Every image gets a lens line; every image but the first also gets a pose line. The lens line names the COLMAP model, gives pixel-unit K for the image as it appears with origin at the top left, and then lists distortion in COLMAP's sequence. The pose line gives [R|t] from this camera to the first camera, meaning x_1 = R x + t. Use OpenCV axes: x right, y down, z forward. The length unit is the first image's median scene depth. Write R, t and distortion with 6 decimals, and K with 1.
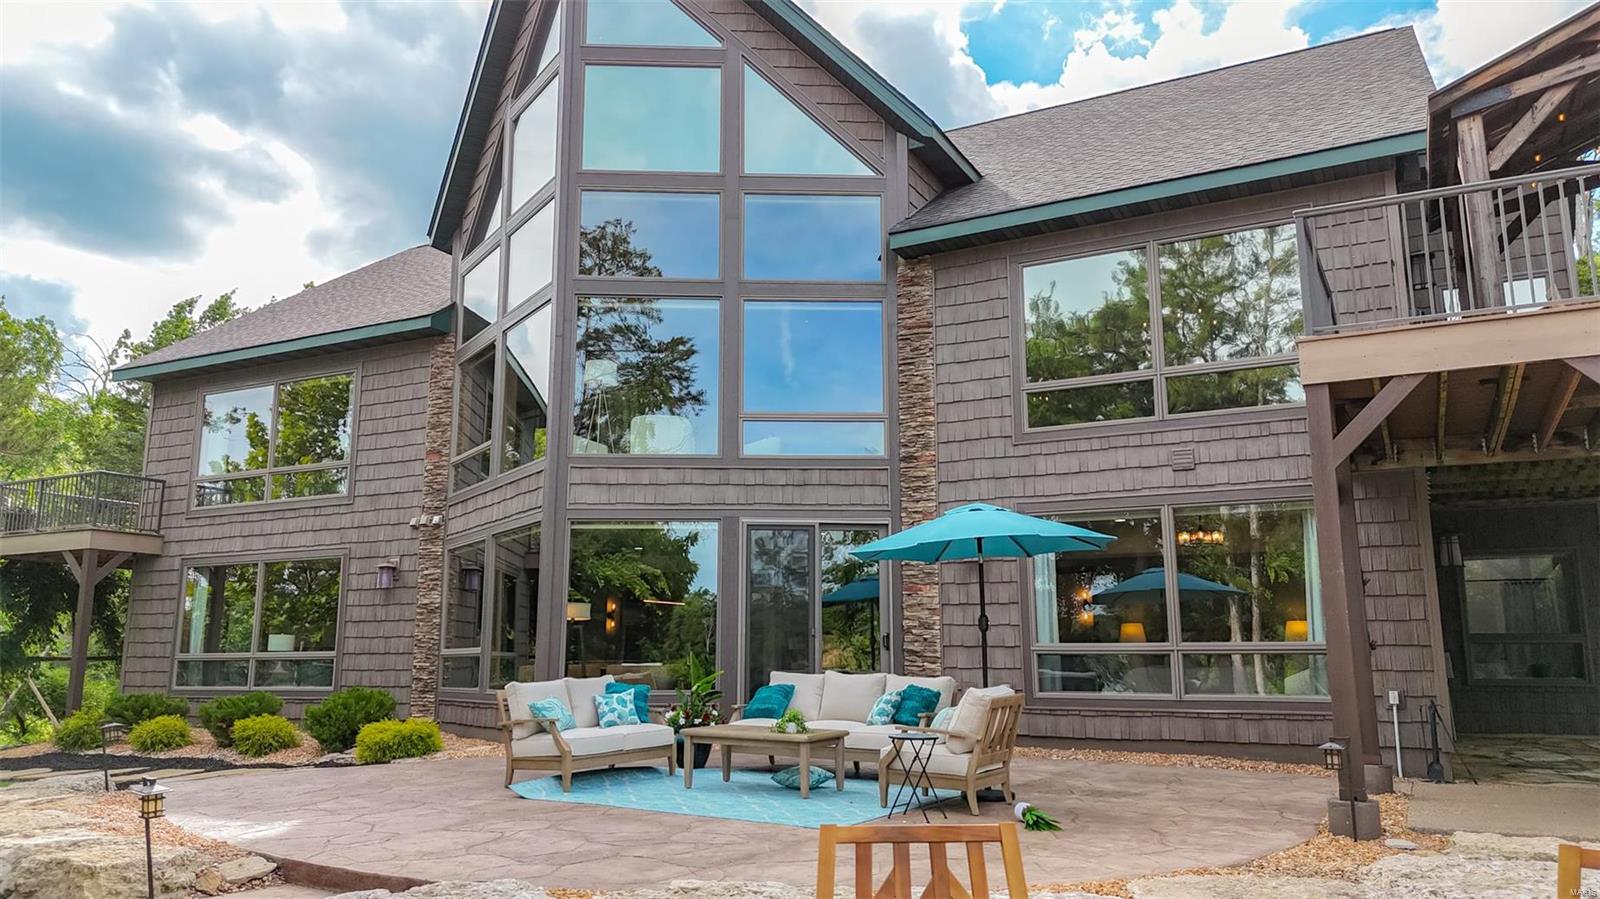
lens RADIAL K [[1232.4, 0, 792.5], [0, 1232.4, 453.7], [0, 0, 1]] dist [0.085952, -0.088743]
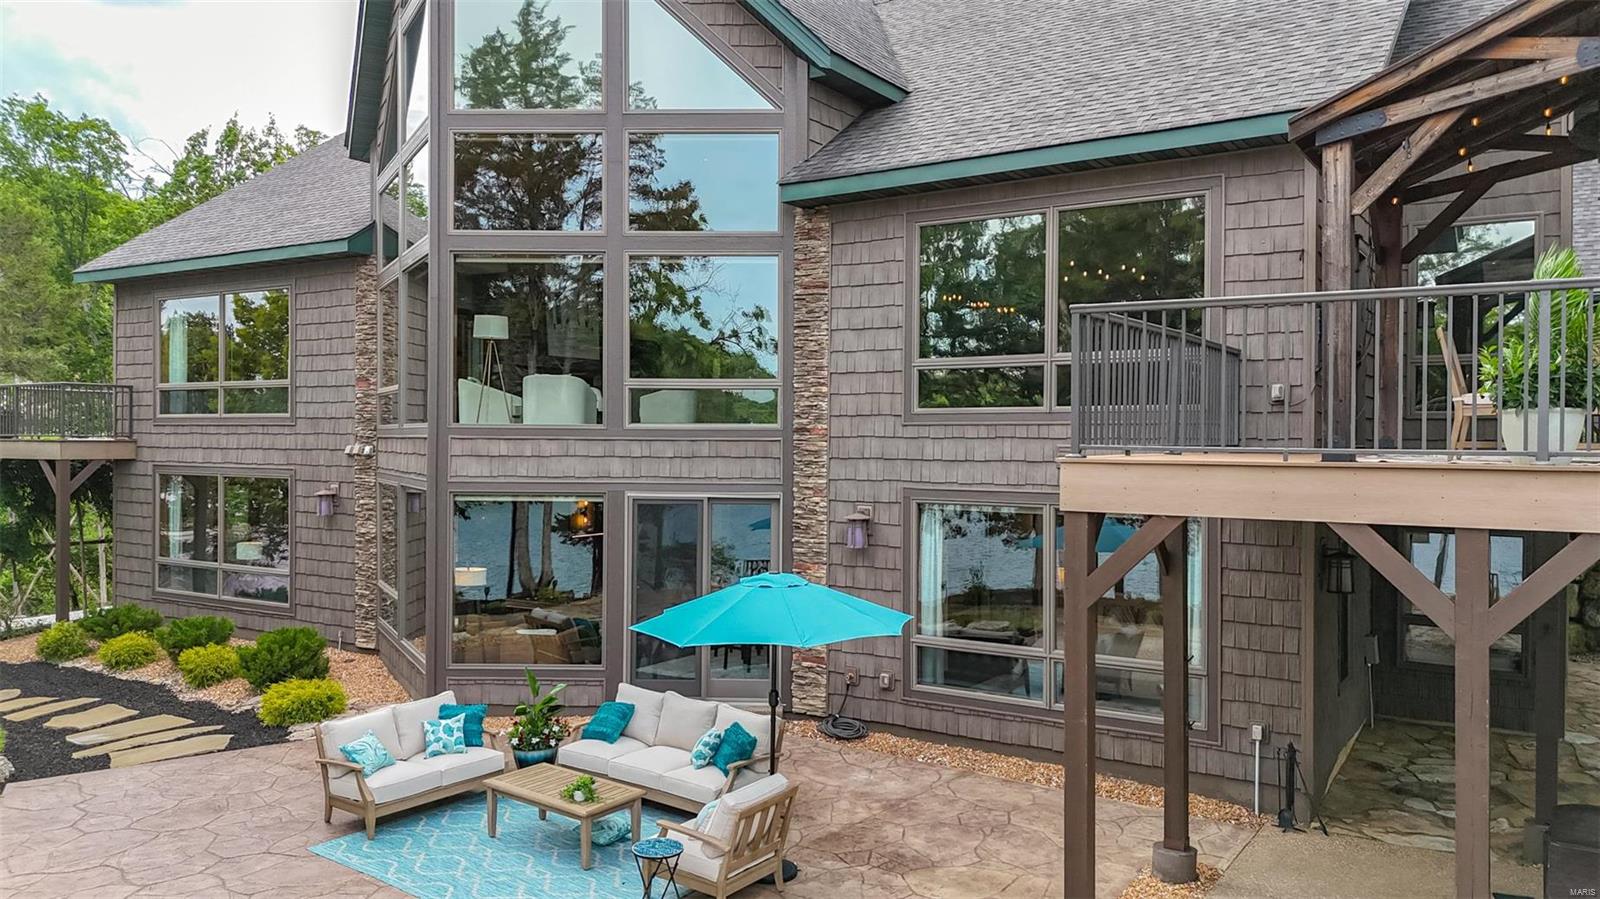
lens RADIAL K [[1232.4, 0, 803.5], [0, 1232.4, 458.6], [0, 0, 1]] dist [0.085952, -0.088743]
pose [[0.995501, 0.009321, -0.094289, 0.186141], [0.009808, 0.979665, 0.200401, -0.164947], [0.094239, -0.200425, 0.975166, 0.074297]]
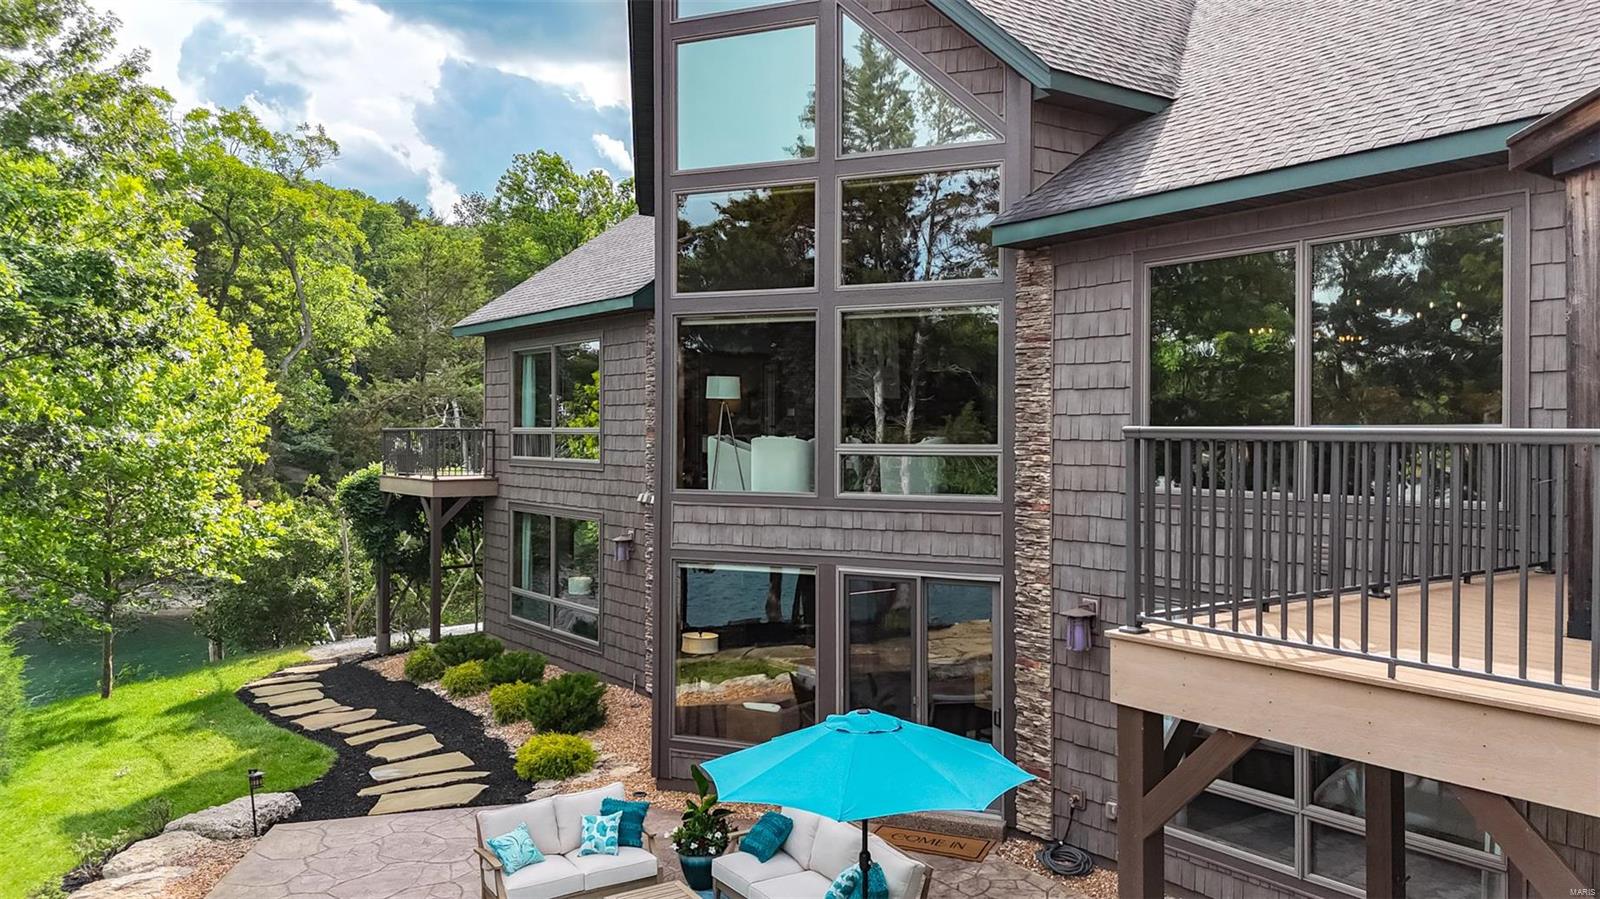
lens RADIAL K [[1232.4, 0, 808.9], [0, 1232.4, 439.1], [0, 0, 1]] dist [0.085952, -0.088743]
pose [[0.891194, 0.008287, -0.453547, 0.341581], [0.080029, 0.981278, 0.175182, -0.195412], [0.446508, -0.192418, 0.873846, 0.226479]]
